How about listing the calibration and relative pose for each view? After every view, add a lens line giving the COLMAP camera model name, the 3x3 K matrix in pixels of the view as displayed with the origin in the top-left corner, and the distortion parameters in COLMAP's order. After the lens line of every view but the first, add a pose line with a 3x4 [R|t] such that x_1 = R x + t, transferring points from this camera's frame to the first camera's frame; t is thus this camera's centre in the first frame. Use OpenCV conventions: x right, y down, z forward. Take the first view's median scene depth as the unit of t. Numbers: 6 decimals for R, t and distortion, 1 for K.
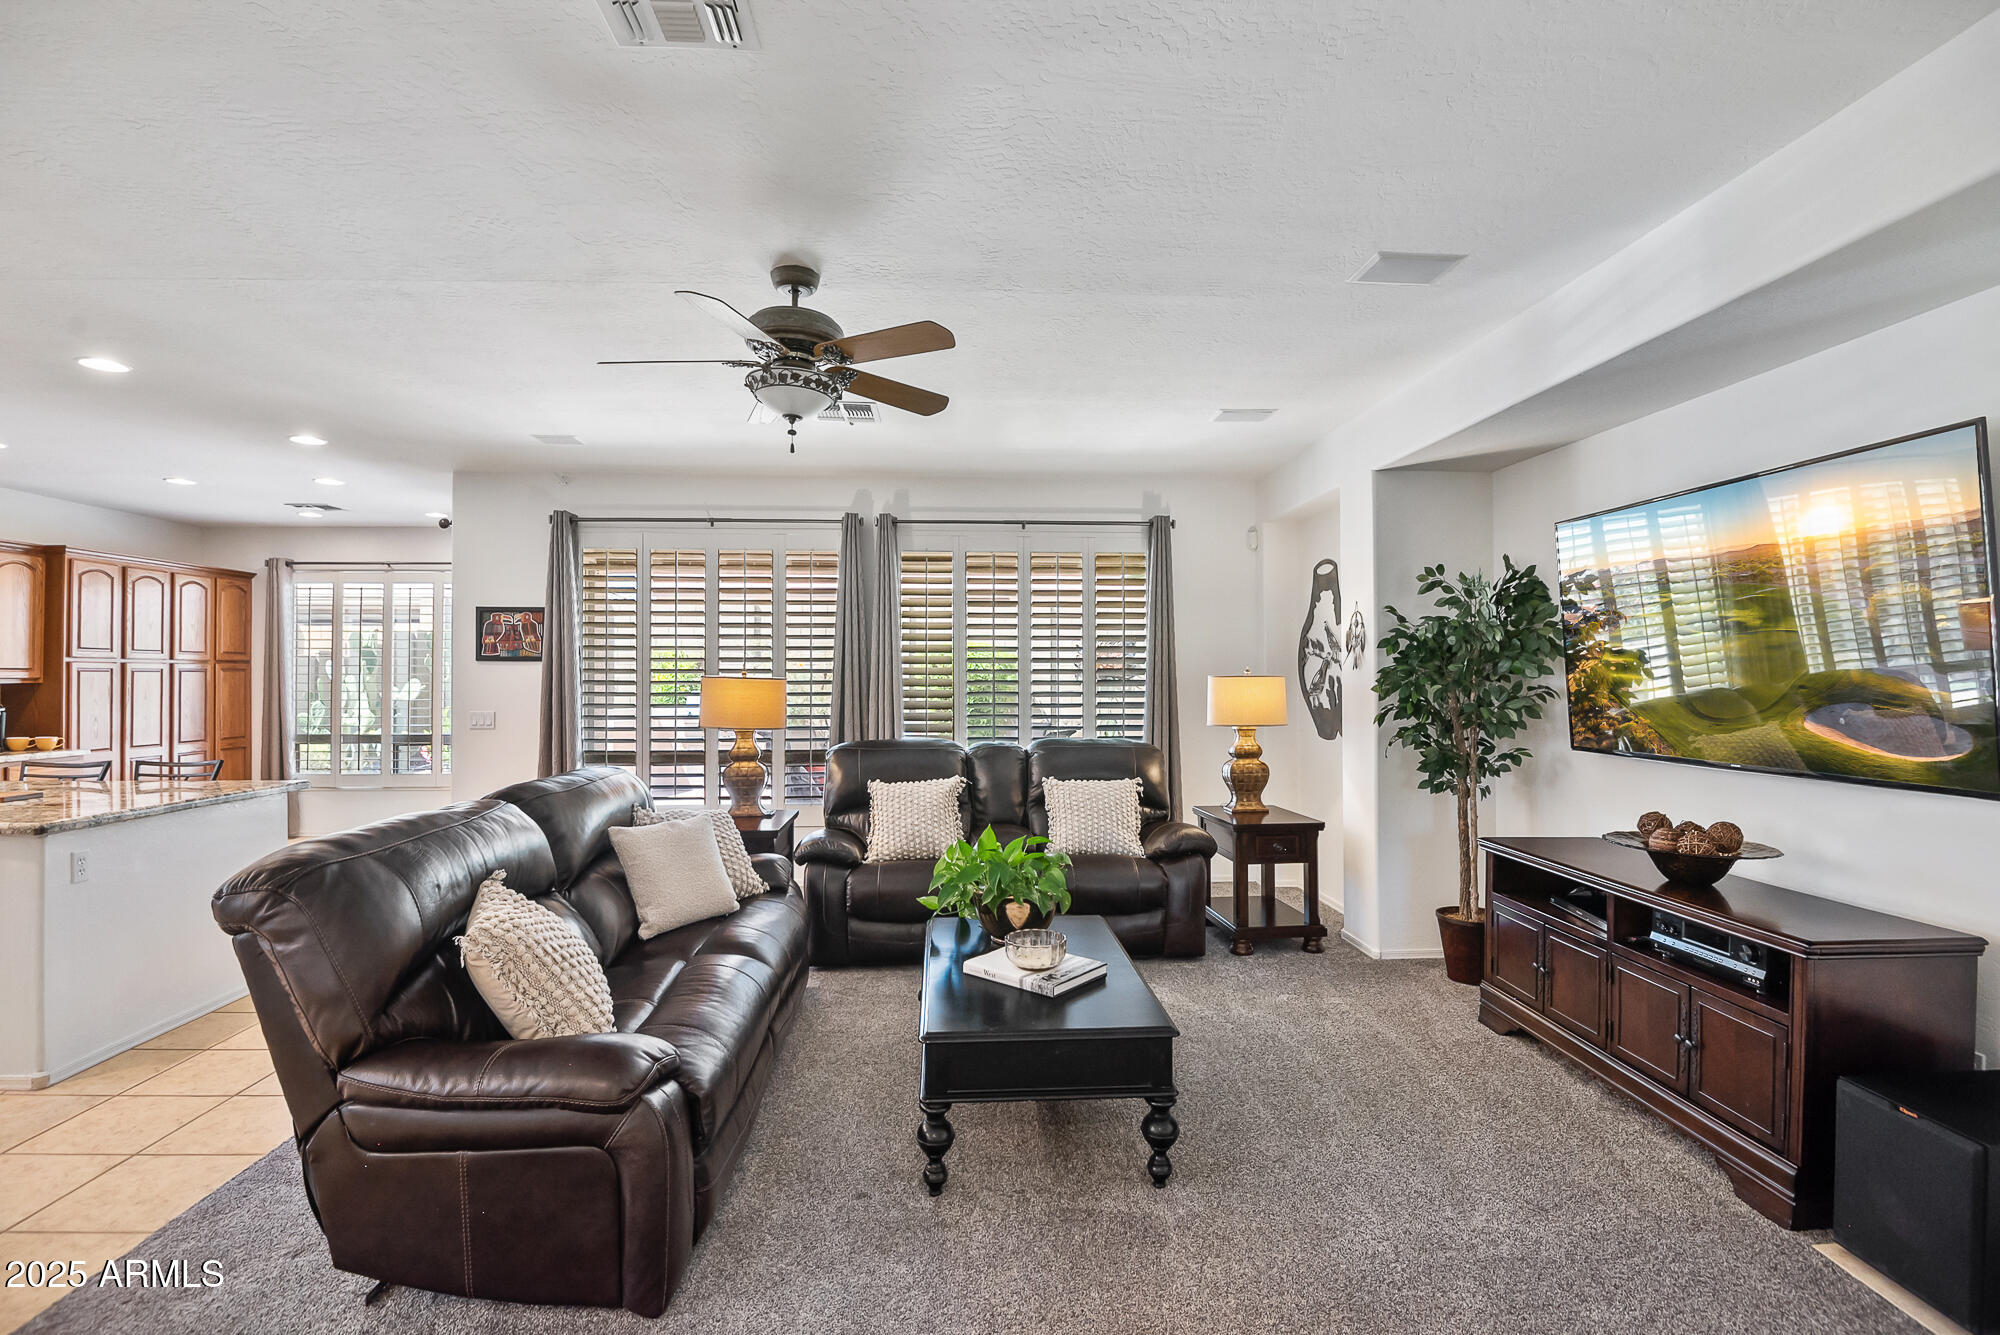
lens RADIAL K [[929.5, 0, 1002.7], [0, 929.5, 675.4], [0, 0, 1]] dist [-0.008414, -0.014821]
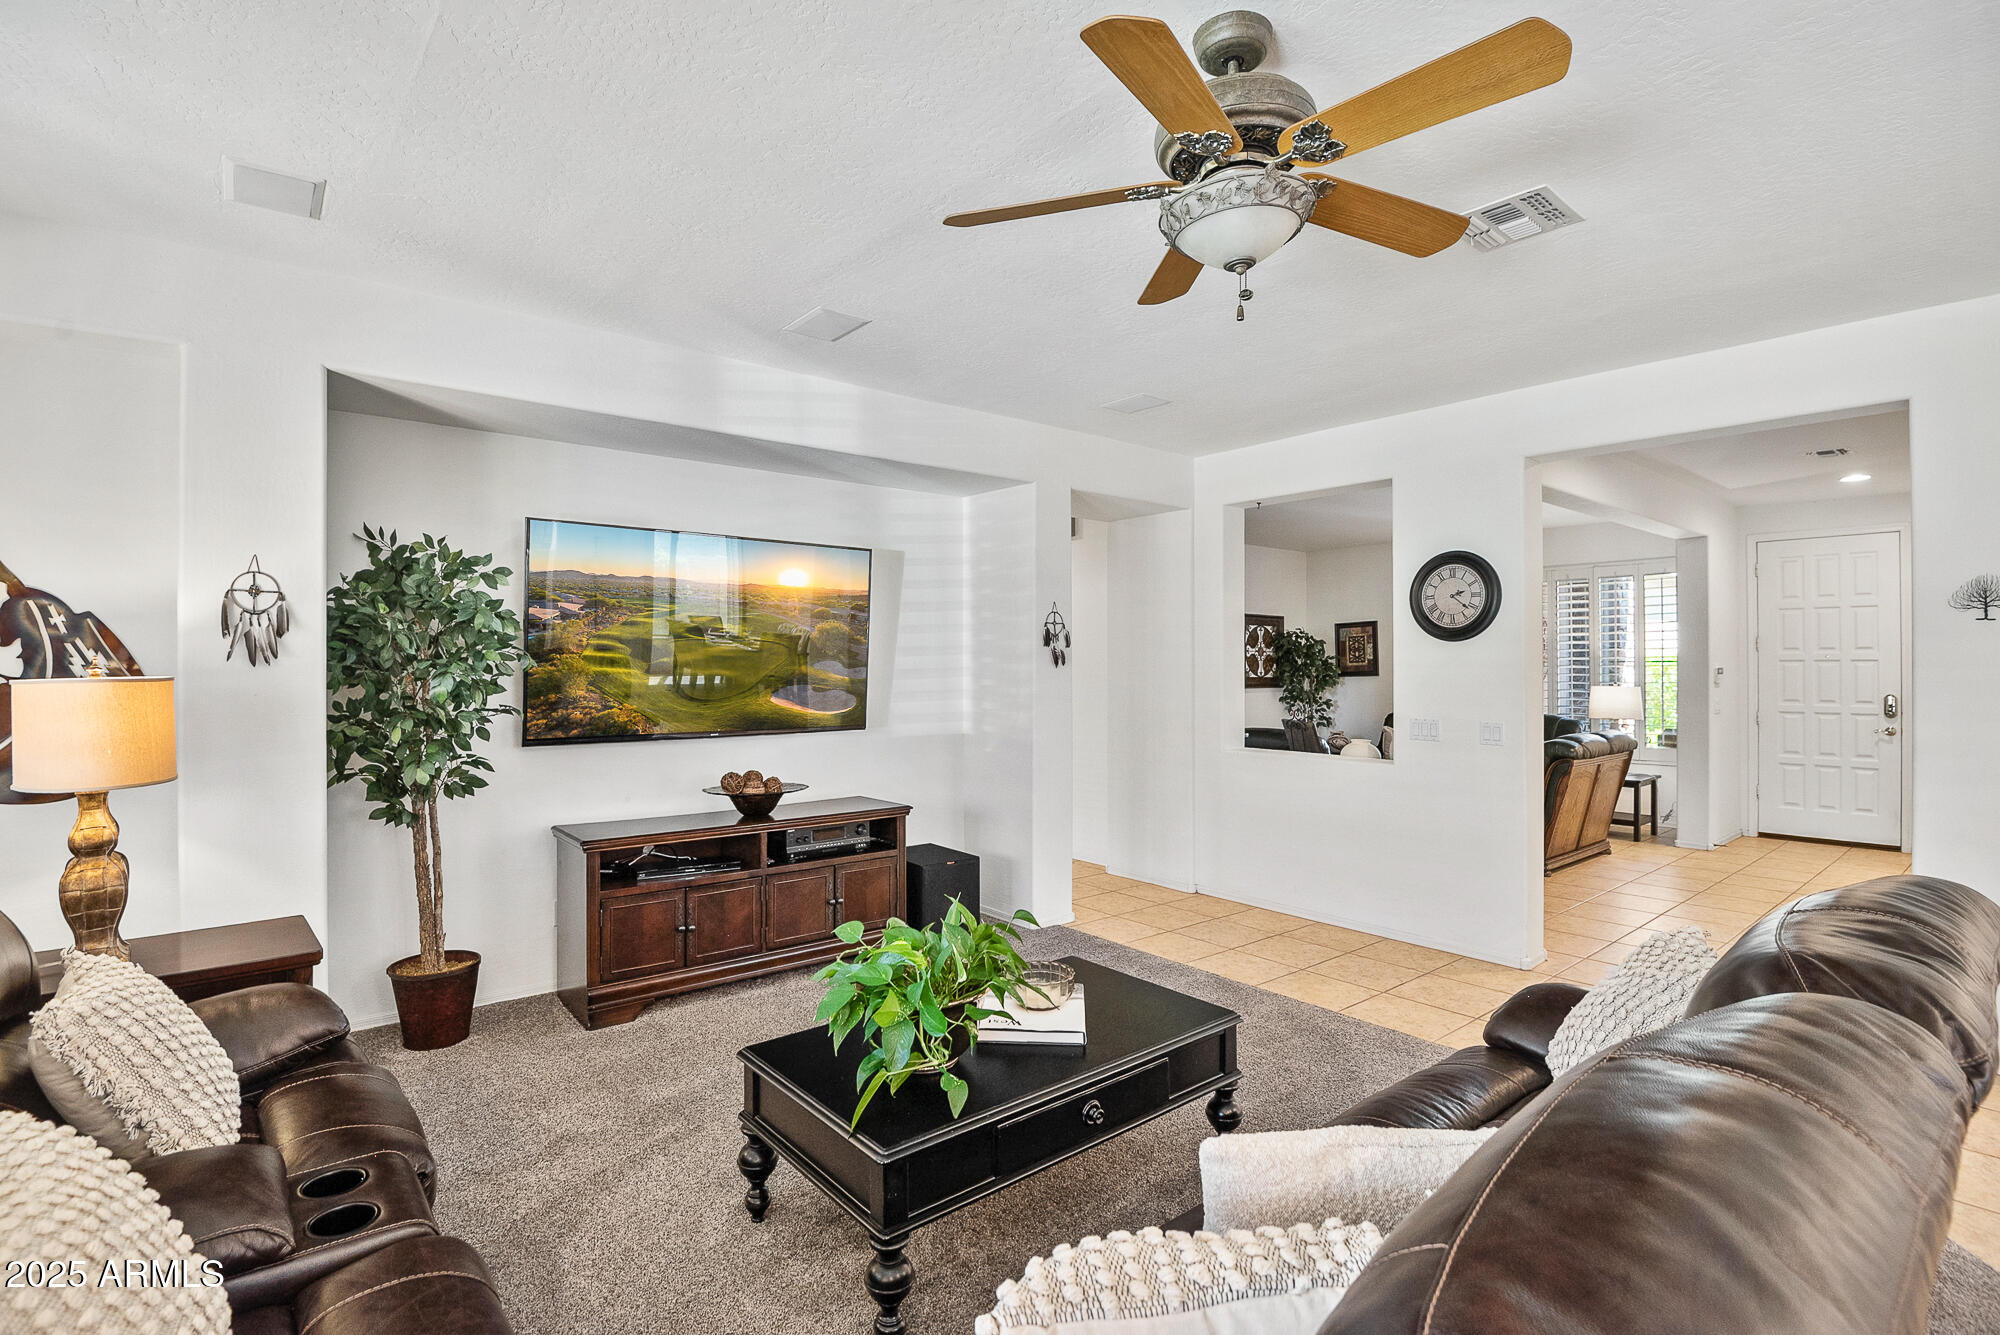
lens RADIAL K [[929.5, 0, 998.0], [0, 929.5, 658.2], [0, 0, 1]] dist [-0.008414, -0.014821]
pose [[-0.589241, 0.002961, 0.807952, -0.459328], [0.001526, 0.999996, -0.002552, -0.009523], [-0.807956, -0.000271, -0.589242, 1.139008]]
